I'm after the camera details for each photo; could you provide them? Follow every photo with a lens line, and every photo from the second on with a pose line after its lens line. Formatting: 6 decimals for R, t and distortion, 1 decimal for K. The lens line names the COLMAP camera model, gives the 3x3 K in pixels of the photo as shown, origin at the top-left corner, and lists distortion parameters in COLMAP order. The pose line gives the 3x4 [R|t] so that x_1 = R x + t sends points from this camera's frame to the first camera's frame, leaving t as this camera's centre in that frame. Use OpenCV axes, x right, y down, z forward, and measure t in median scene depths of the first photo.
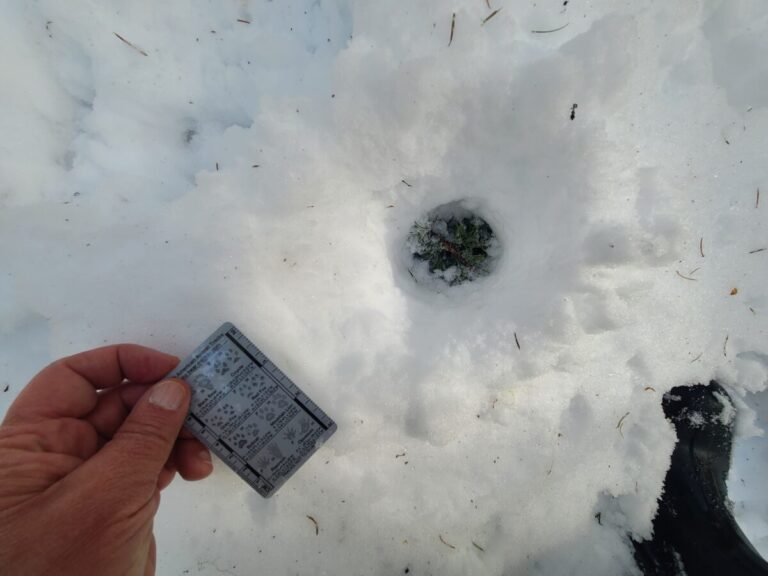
lens RADIAL K [[309.3, 0, 388.1], [0, 309.3, 287.3], [0, 0, 1]] dist [-0.006407, 0.000239]
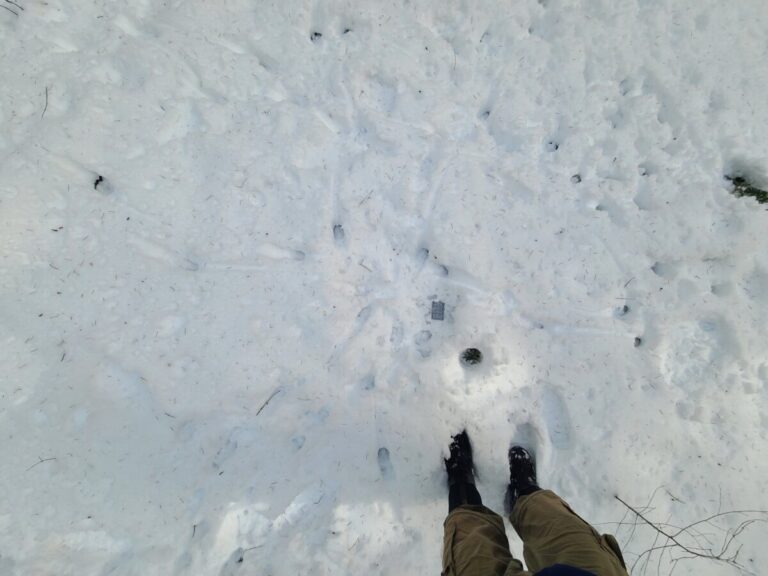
lens RADIAL K [[309.3, 0, 388.1], [0, 309.3, 287.3], [0, 0, 1]] dist [-0.006407, 0.000239]
pose [[0.999448, -0.011206, -0.031267, -1.042242], [0.007181, 0.992006, -0.125986, -0.693893], [0.032429, 0.125692, 0.991539, -4.426247]]
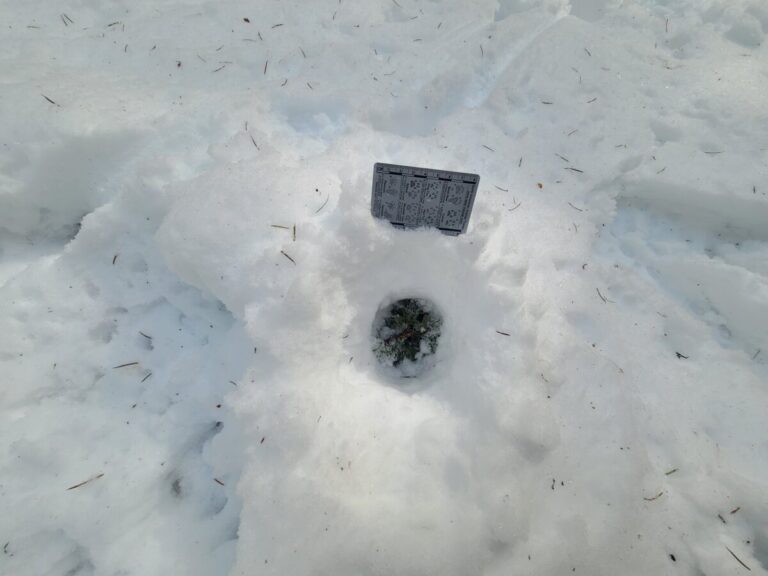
lens RADIAL K [[309.3, 0, 388.1], [0, 309.3, 287.3], [0, 0, 1]] dist [-0.006407, 0.000239]
pose [[0.550716, -0.781932, 0.292051, -0.045470], [0.834513, 0.508544, -0.212063, -0.036388], [0.017298, 0.360507, 0.932596, -0.197120]]
